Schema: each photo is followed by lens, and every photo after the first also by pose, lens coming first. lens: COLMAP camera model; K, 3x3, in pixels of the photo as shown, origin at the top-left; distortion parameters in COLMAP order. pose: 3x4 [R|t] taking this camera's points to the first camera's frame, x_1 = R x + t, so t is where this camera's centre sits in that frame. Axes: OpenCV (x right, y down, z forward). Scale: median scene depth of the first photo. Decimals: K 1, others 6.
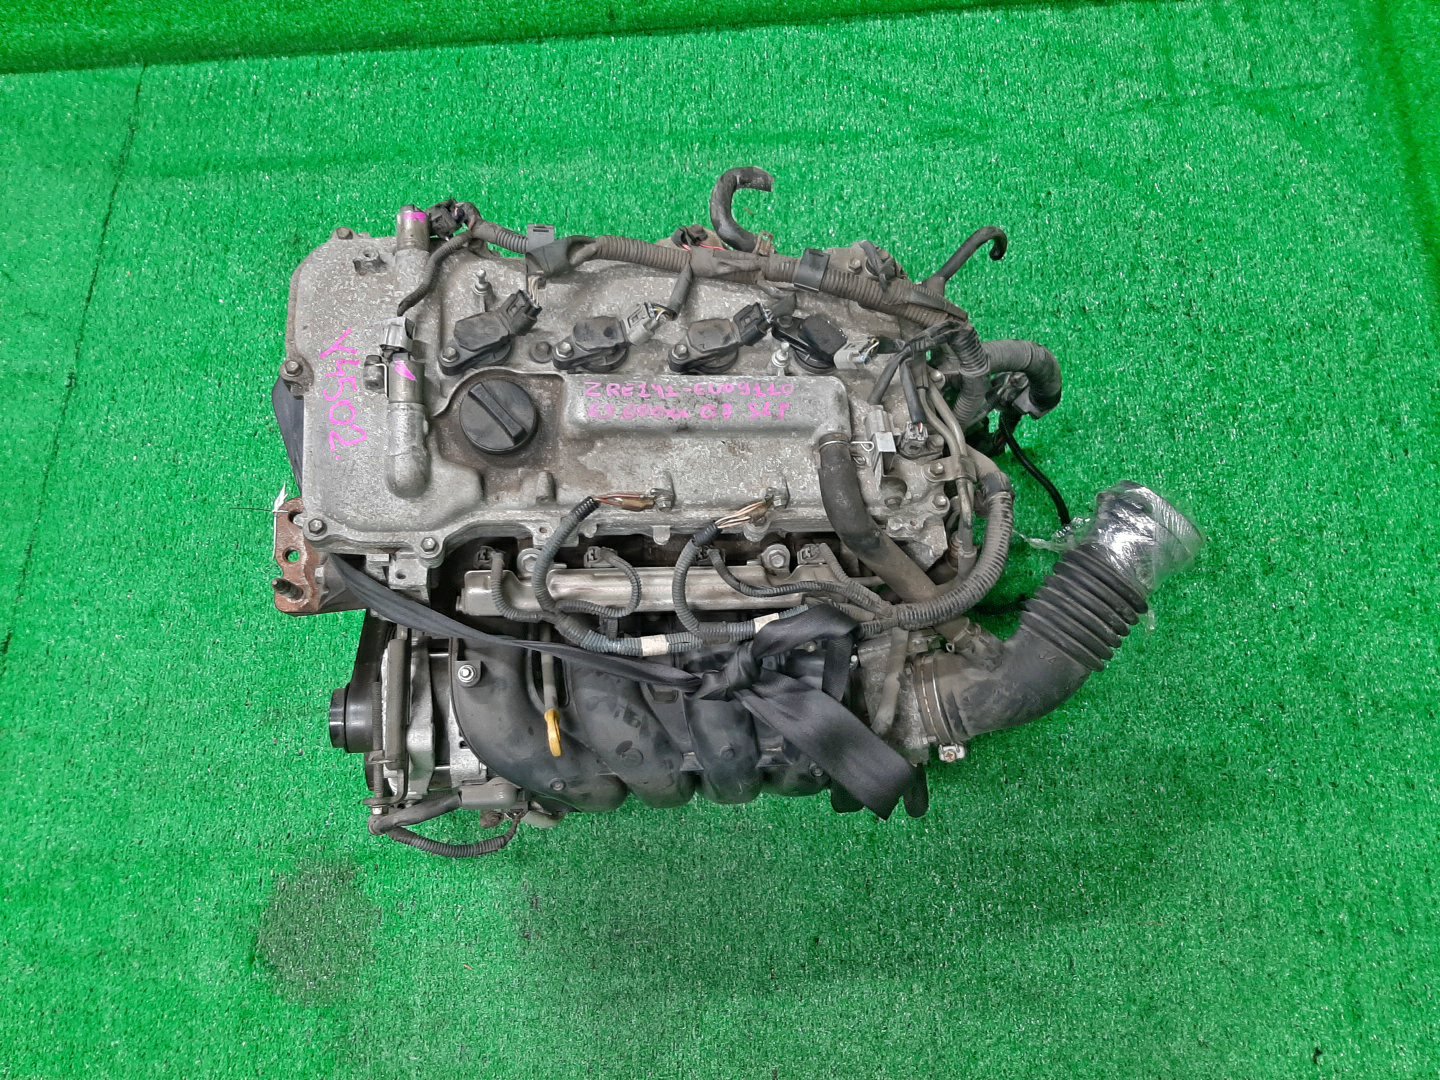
lens RADIAL K [[1069.5, 0, 720.0], [0, 1069.5, 540.0], [0, 0, 1]] dist [0.059910, -0.086349]
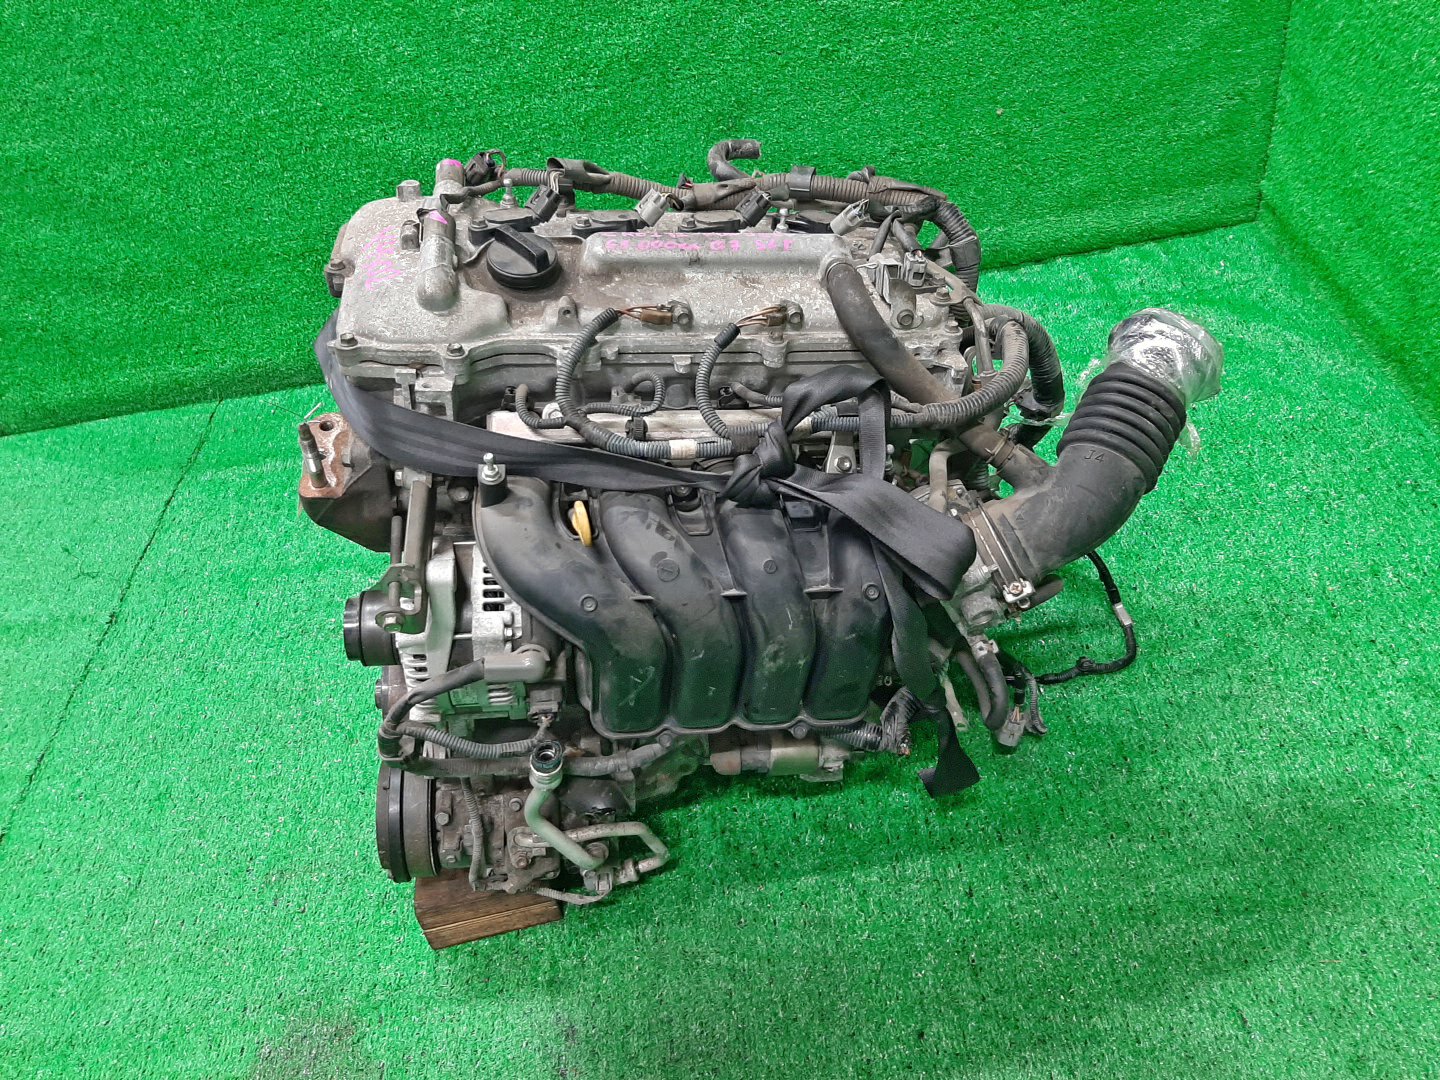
lens RADIAL K [[1069.5, 0, 720.0], [0, 1069.5, 540.0], [0, 0, 1]] dist [0.059910, -0.086349]
pose [[0.995349, -0.096076, -0.006999, -0.027936], [0.082600, 0.888606, -0.451173, 0.597289], [0.049566, 0.448496, 0.892409, 0.166794]]
